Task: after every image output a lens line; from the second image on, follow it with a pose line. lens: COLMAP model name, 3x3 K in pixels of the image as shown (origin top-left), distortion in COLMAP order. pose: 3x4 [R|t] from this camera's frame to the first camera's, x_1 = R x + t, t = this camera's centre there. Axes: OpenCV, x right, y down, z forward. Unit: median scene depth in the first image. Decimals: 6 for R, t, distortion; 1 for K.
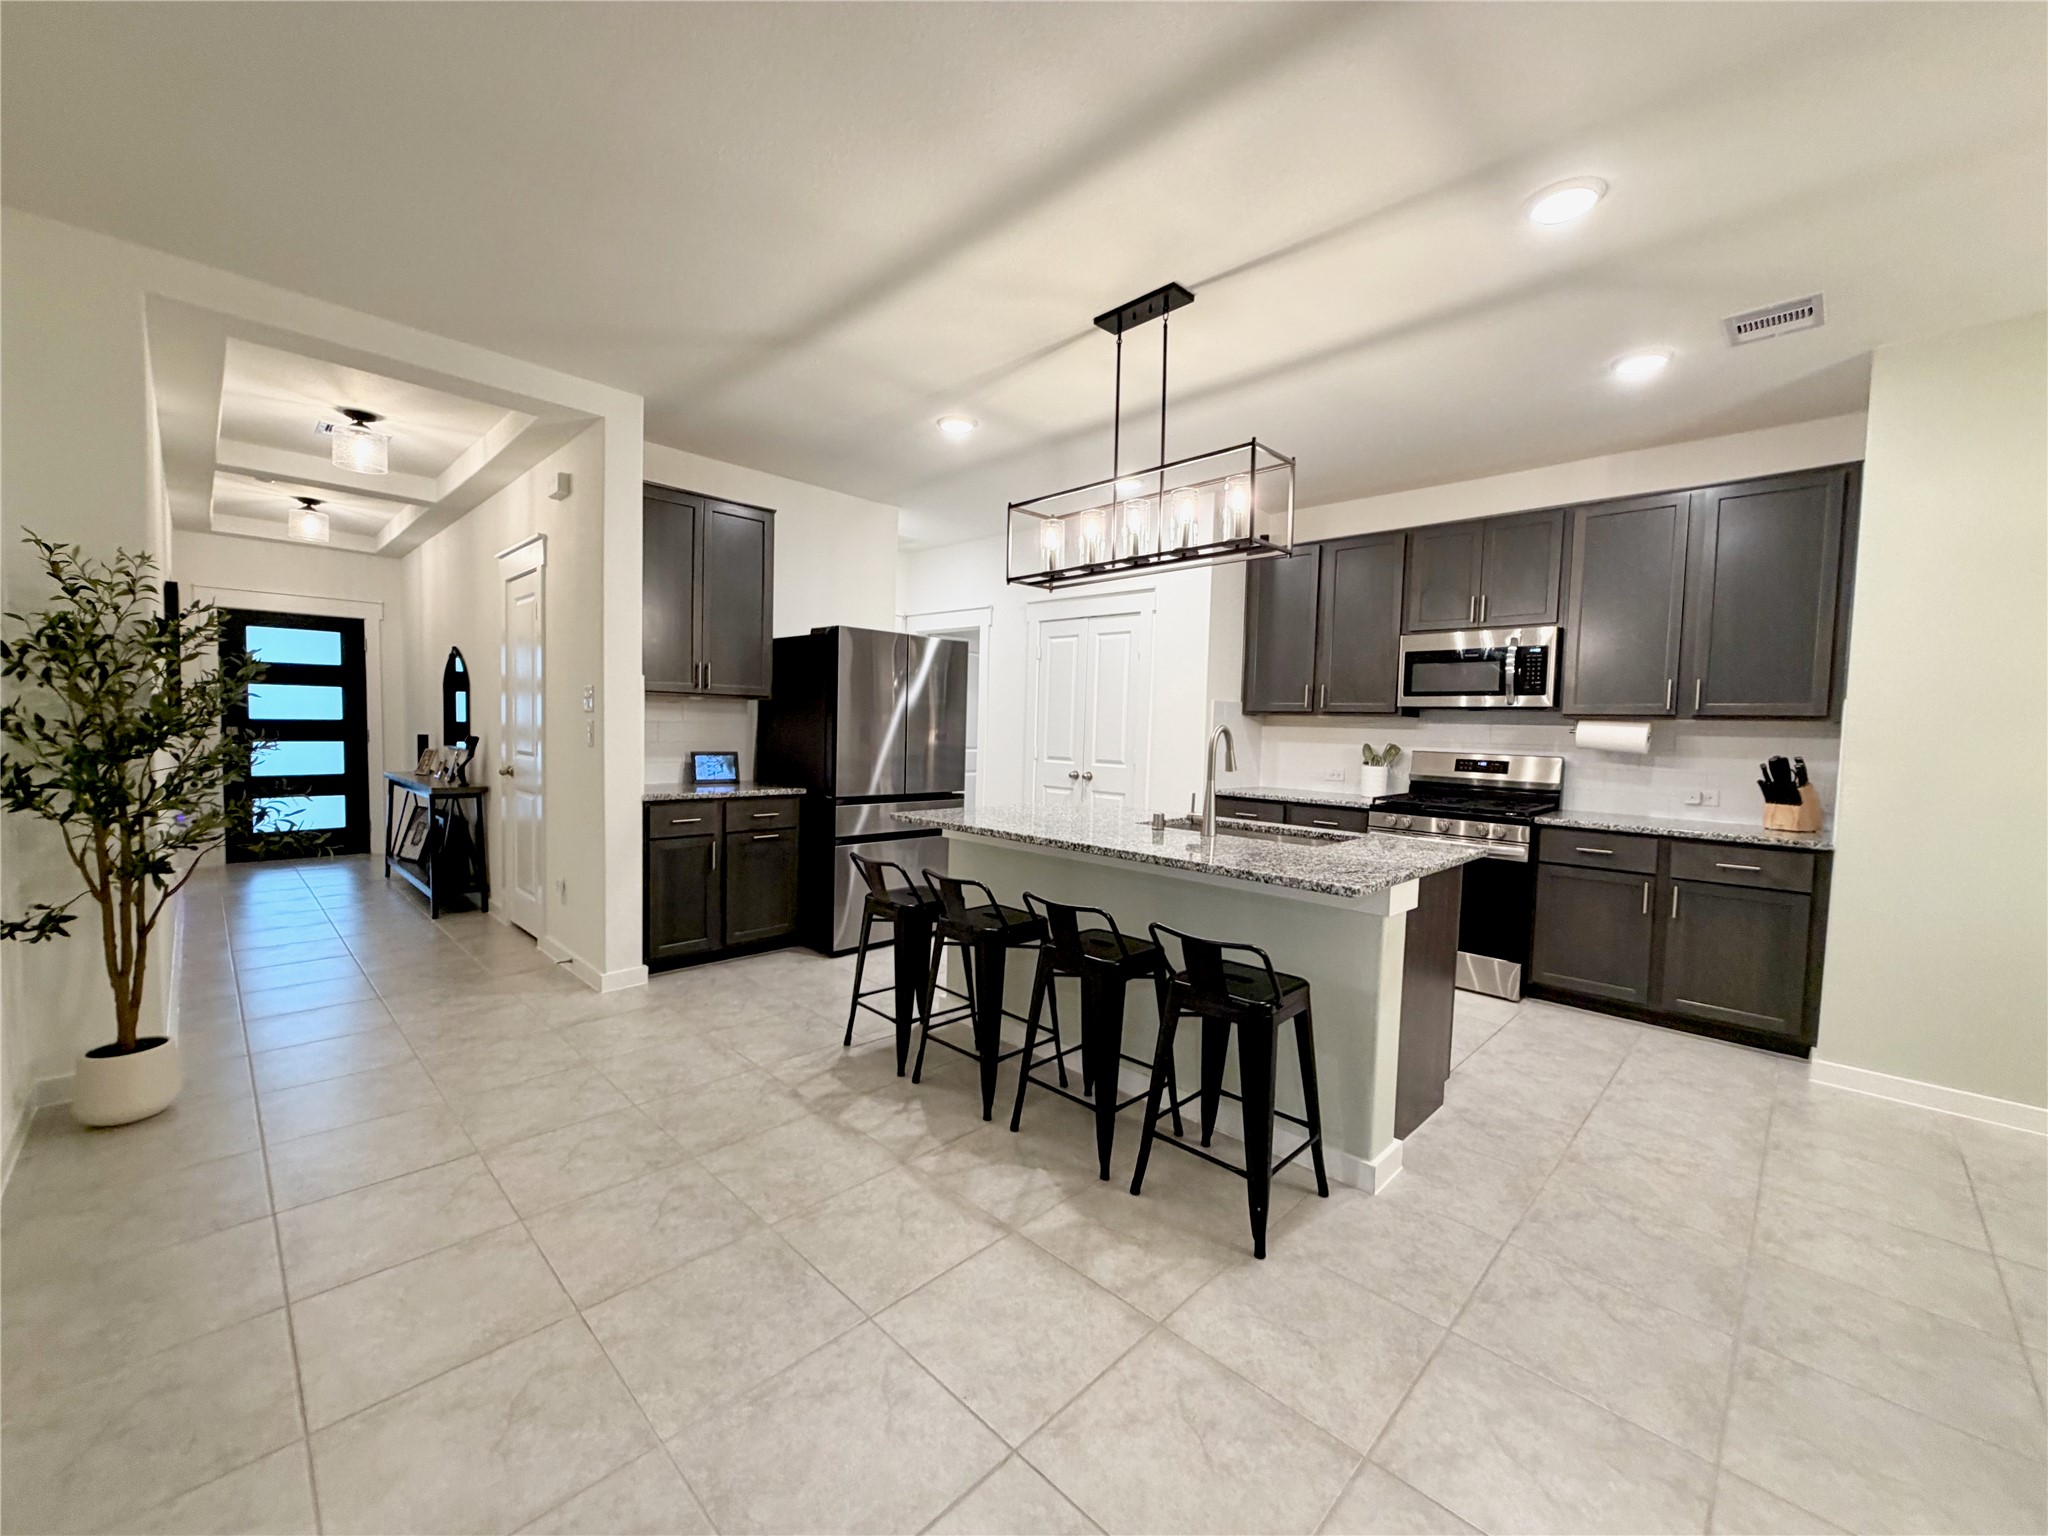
lens RADIAL K [[815.1, 0, 1015.9], [0, 815.1, 764.0], [0, 0, 1]] dist [0.000726, -0.000064]
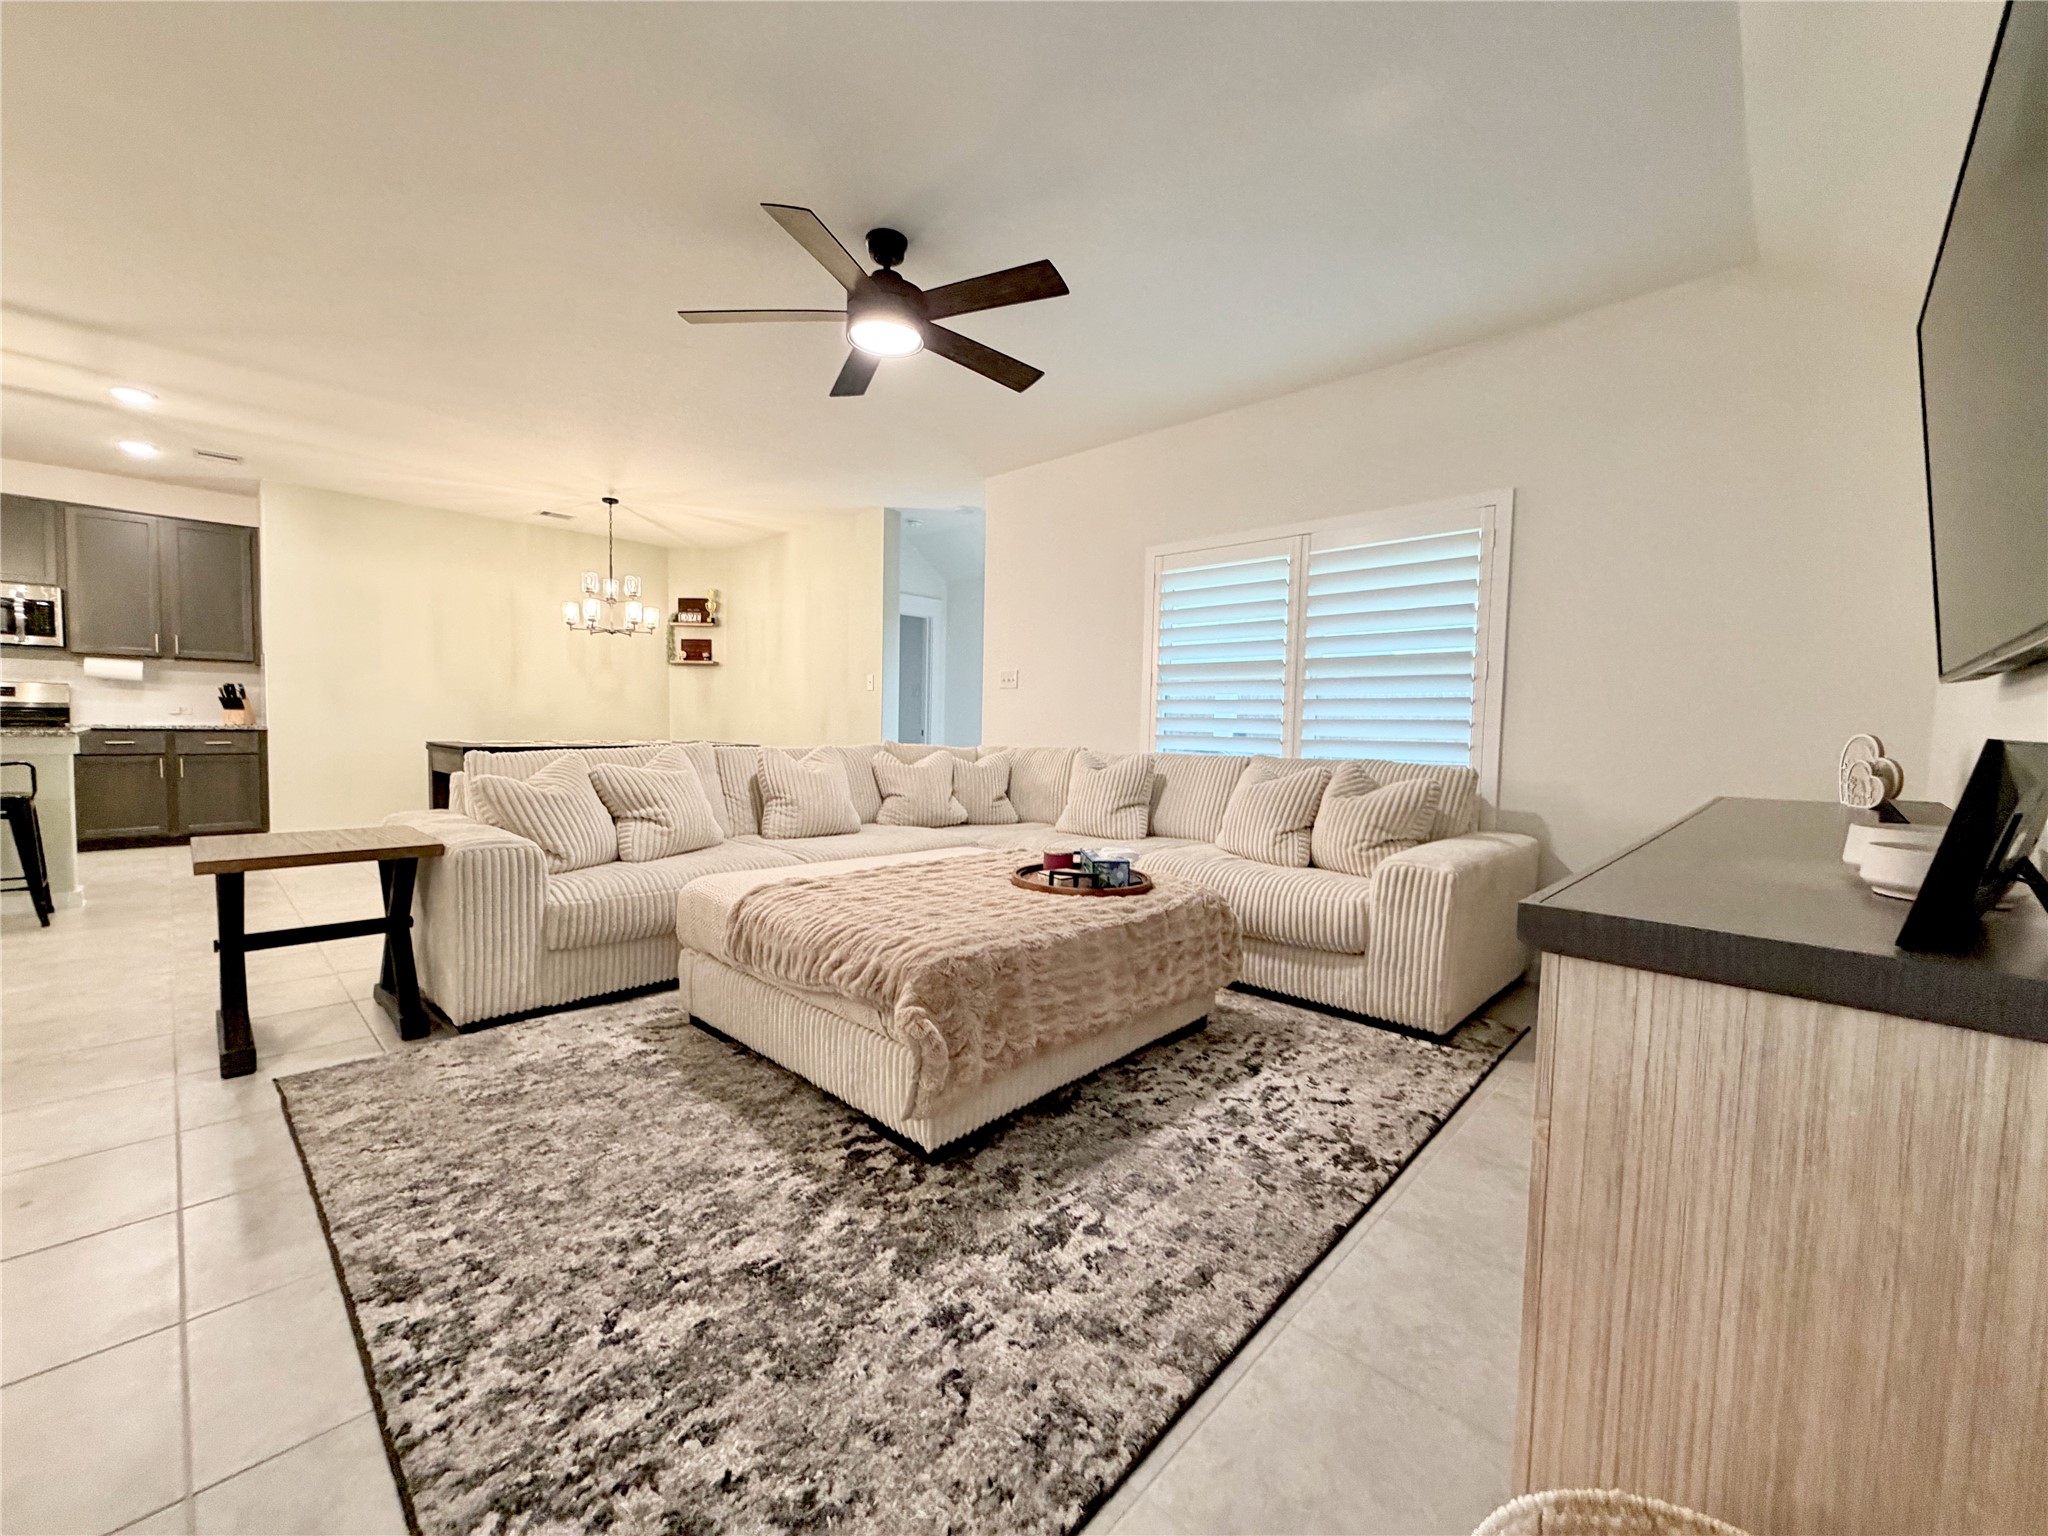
lens RADIAL K [[815.1, 0, 1020.1], [0, 815.1, 768.0], [0, 0, 1]] dist [0.000726, -0.000064]
pose [[-0.020149, -0.080694, 0.996535, -0.875570], [0.028894, 0.996274, 0.081257, 0.080051], [-0.999379, 0.030431, -0.017743, -0.678600]]
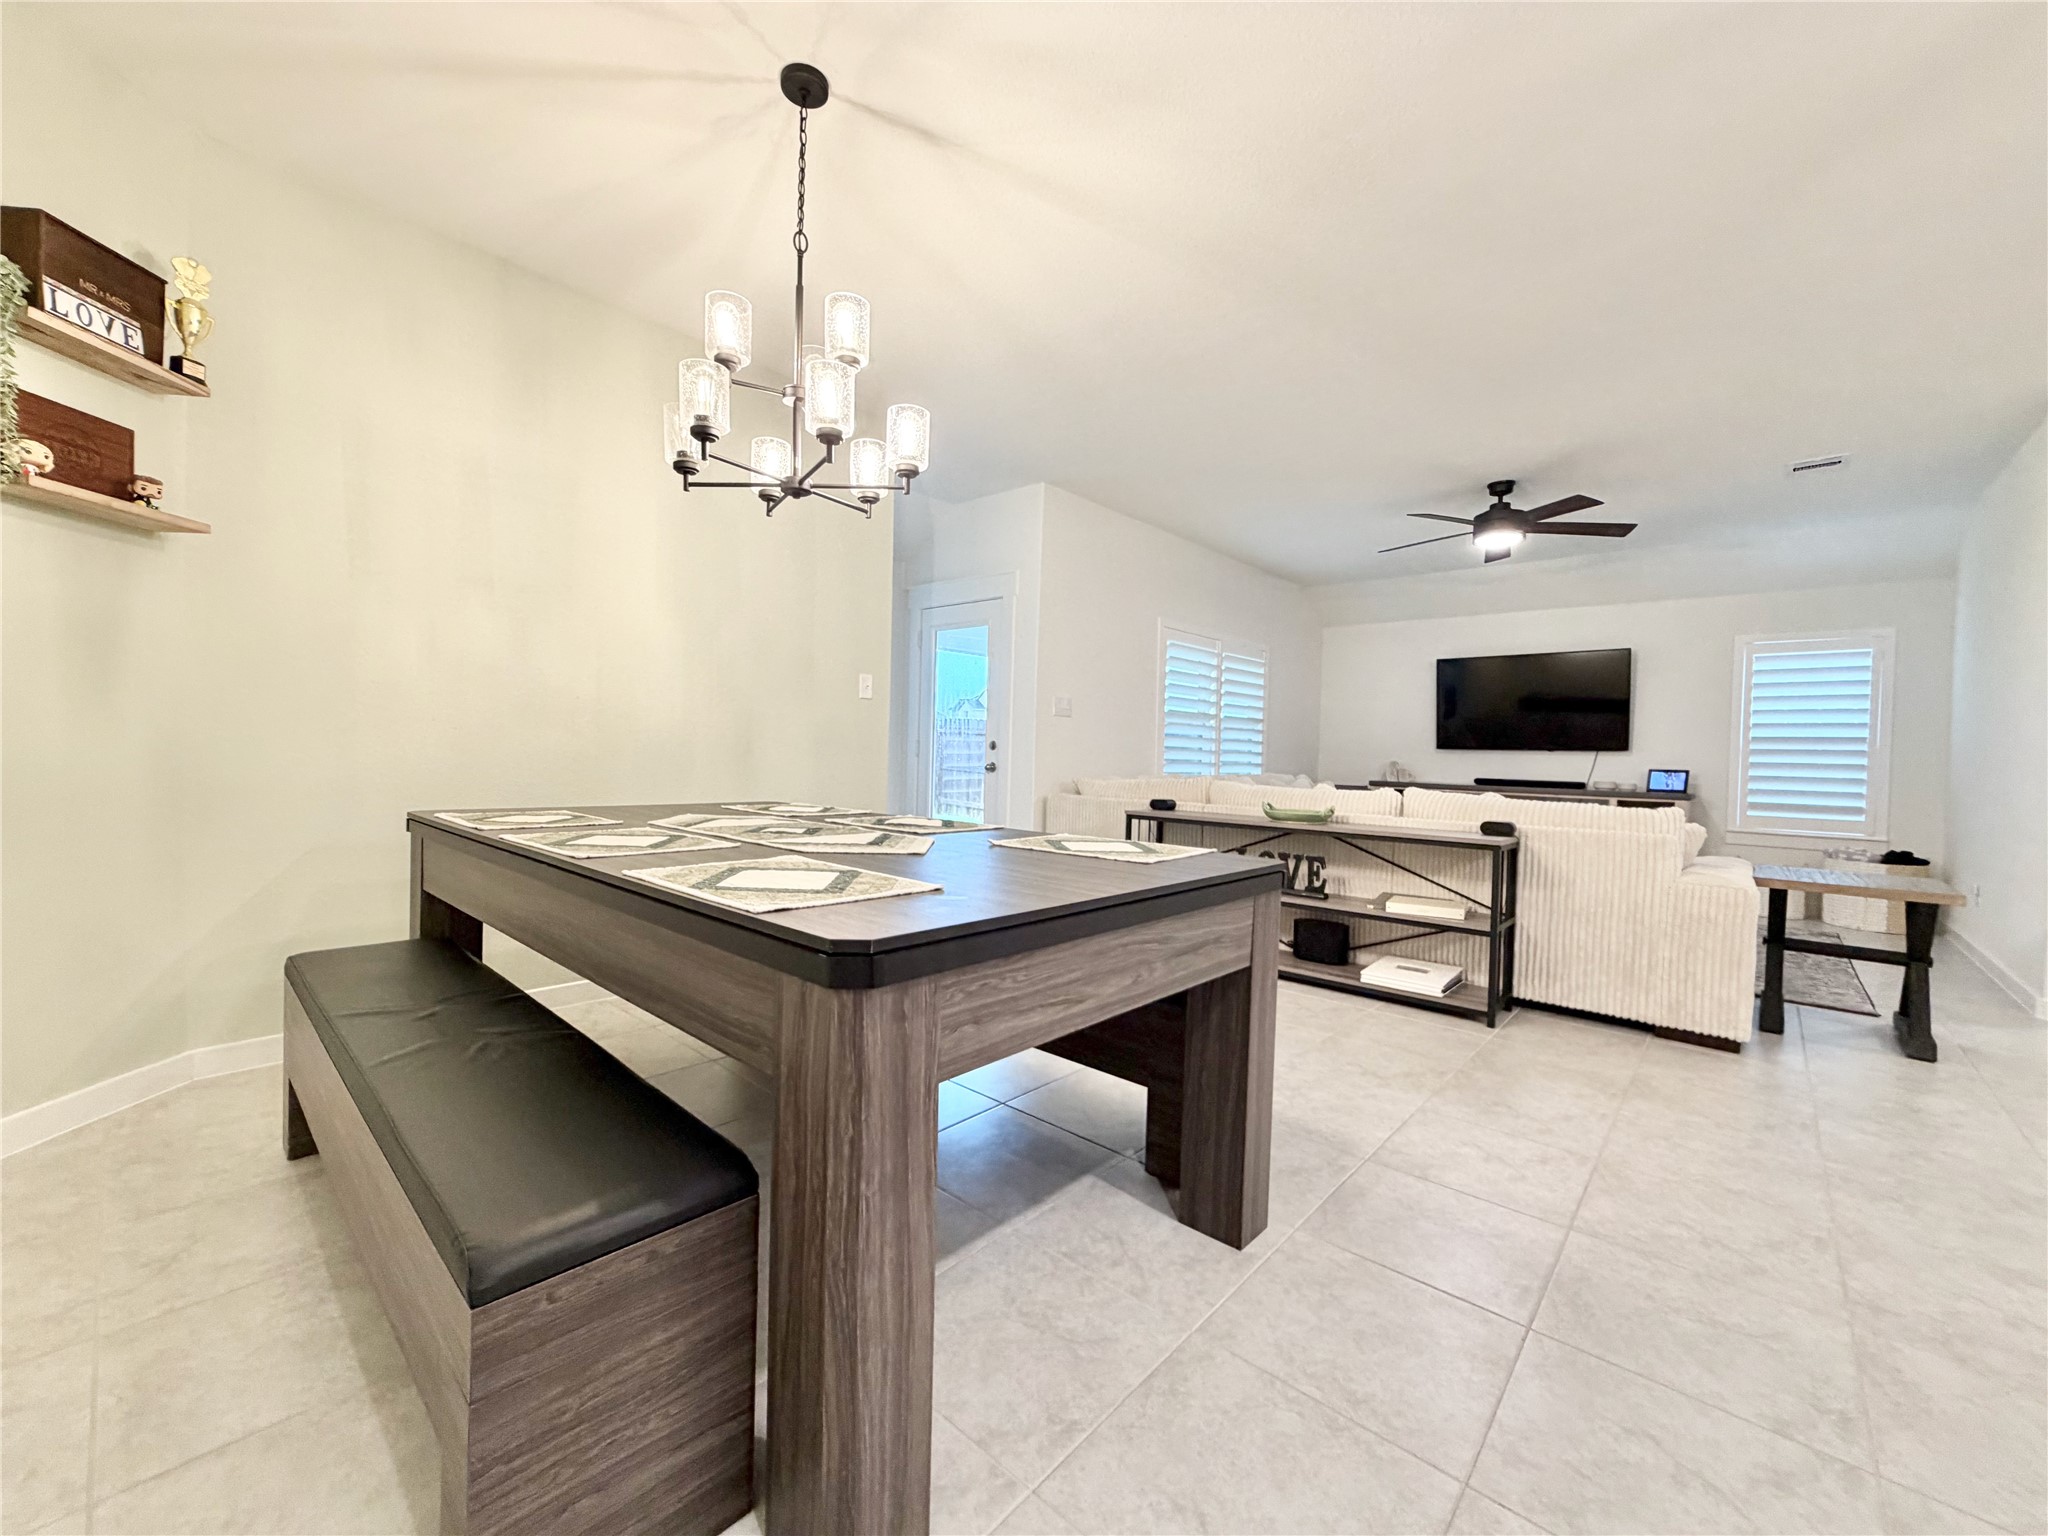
lens RADIAL K [[815.1, 0, 1014.2], [0, 815.1, 771.8], [0, 0, 1]] dist [0.000726, -0.000064]
pose [[-0.997628, -0.053106, -0.043788, 0.802924], [-0.056245, 0.995679, 0.073888, 0.051482], [0.039675, 0.076176, -0.996305, 0.775331]]
